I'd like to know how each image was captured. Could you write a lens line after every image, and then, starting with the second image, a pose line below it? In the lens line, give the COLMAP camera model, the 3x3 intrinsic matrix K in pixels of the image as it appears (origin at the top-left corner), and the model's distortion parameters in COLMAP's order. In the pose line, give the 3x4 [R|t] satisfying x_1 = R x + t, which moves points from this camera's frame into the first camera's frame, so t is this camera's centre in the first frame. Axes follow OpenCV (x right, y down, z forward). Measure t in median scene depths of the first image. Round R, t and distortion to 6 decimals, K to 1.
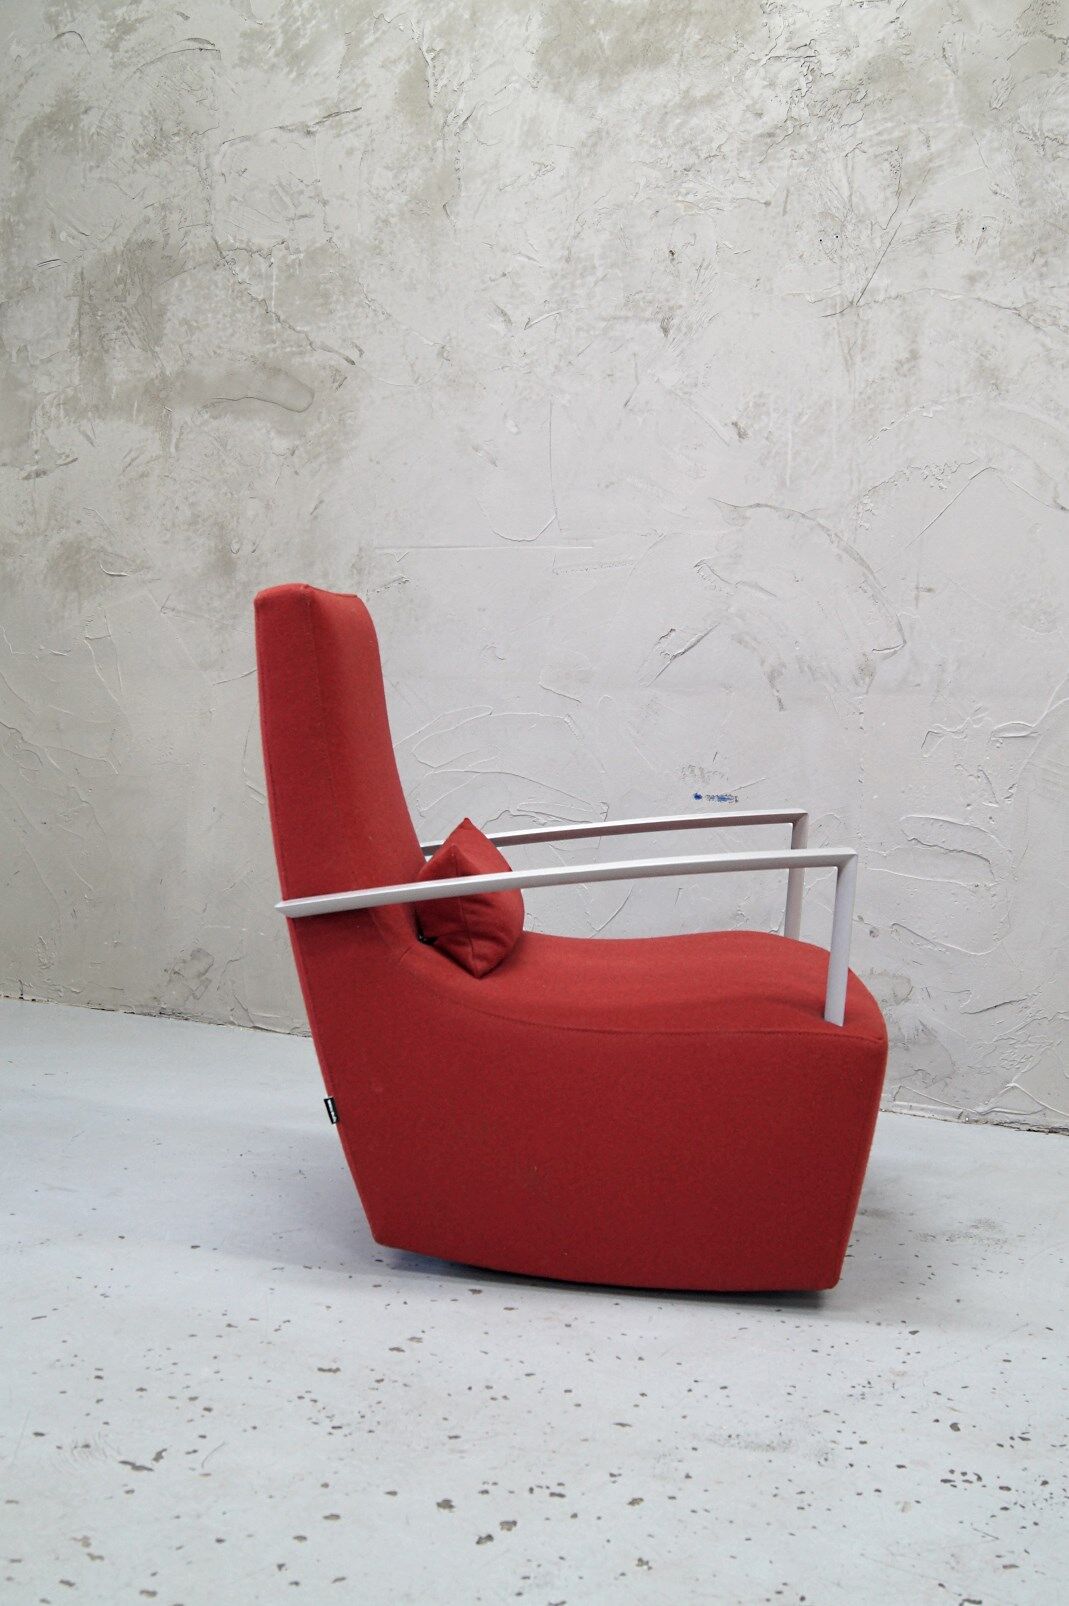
lens RADIAL K [[1668.7, 0, 595.7], [0, 1668.7, 792.4], [0, 0, 1]] dist [-0.044150, 0.000000]
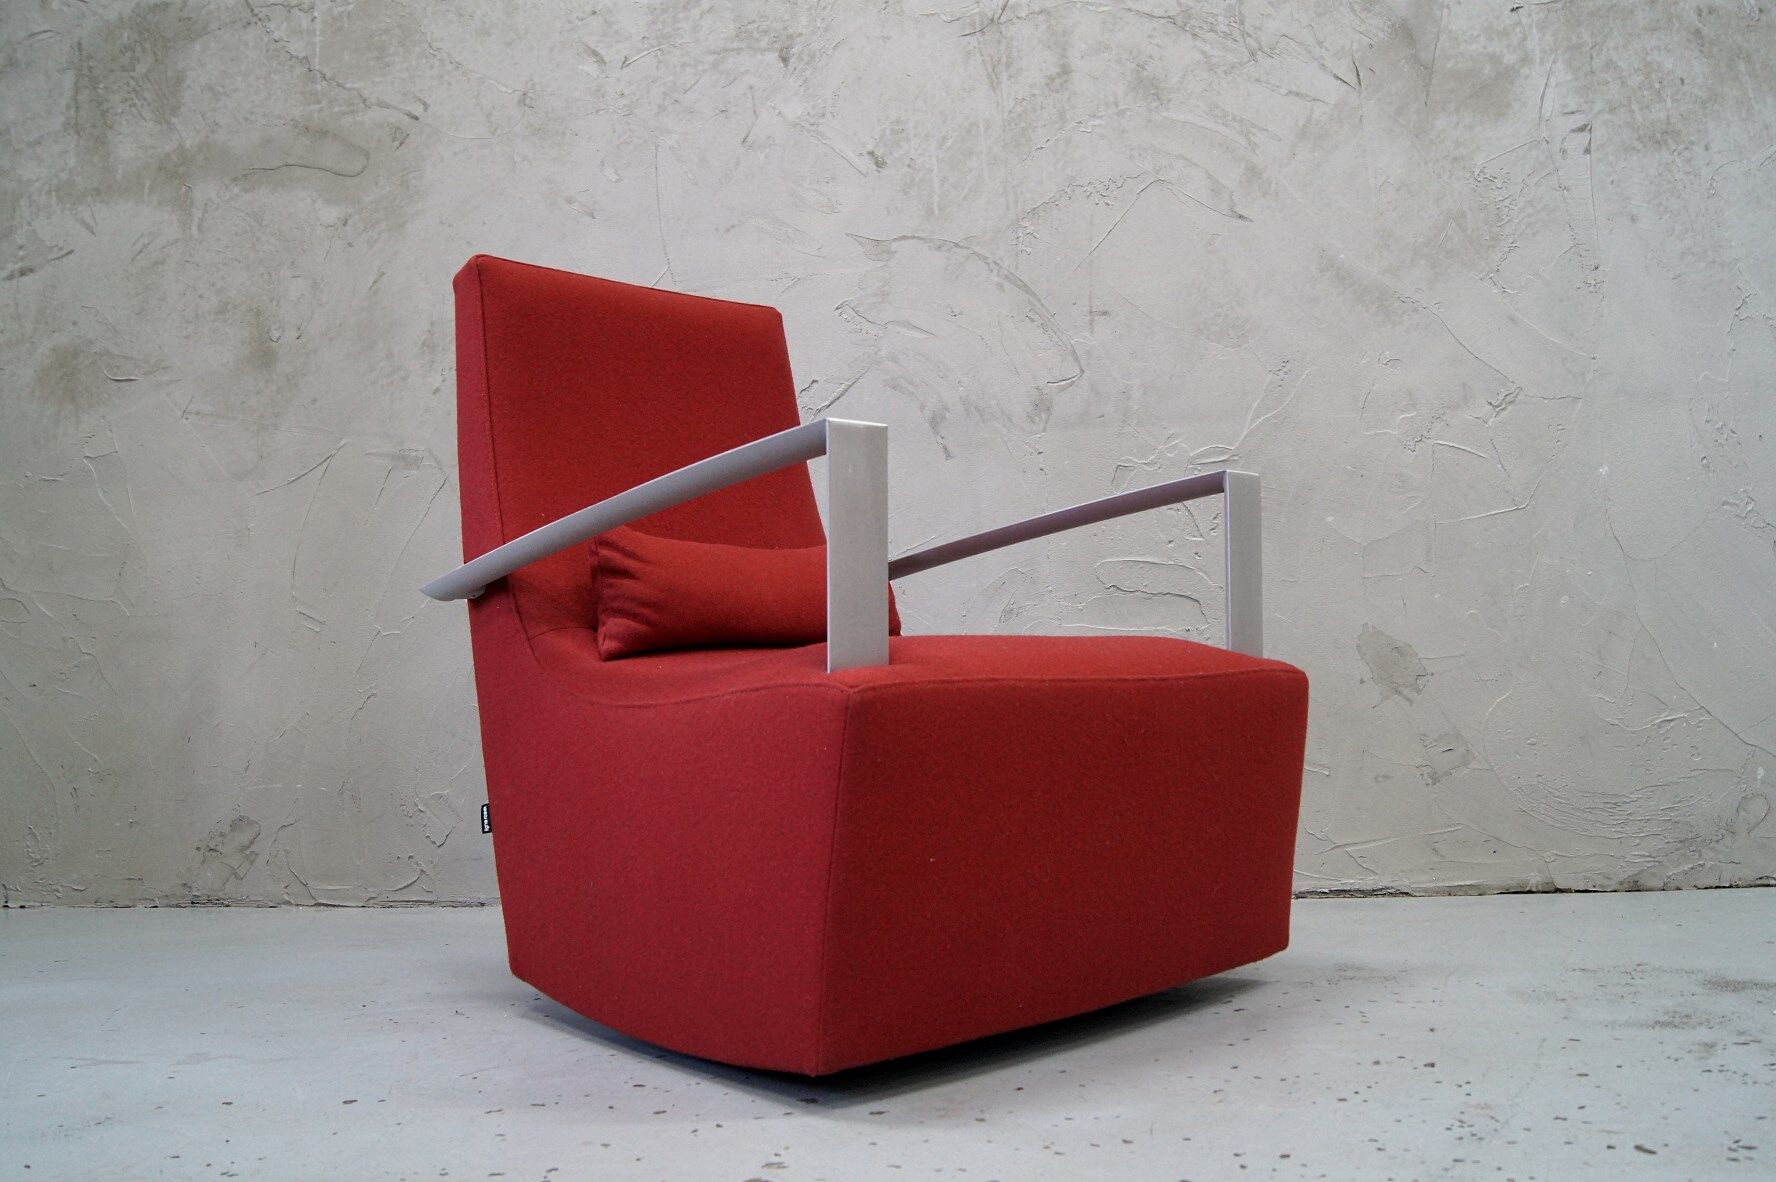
lens RADIAL K [[1483.3, 0, 883.6], [0, 1483.3, 580.4], [0, 0, 1]] dist [-0.073069, 0.014964]
pose [[0.970250, -0.049926, 0.236903, -0.111817], [0.080485, 0.989369, -0.121126, 0.107385], [-0.228337, 0.136589, 0.963953, 0.253590]]
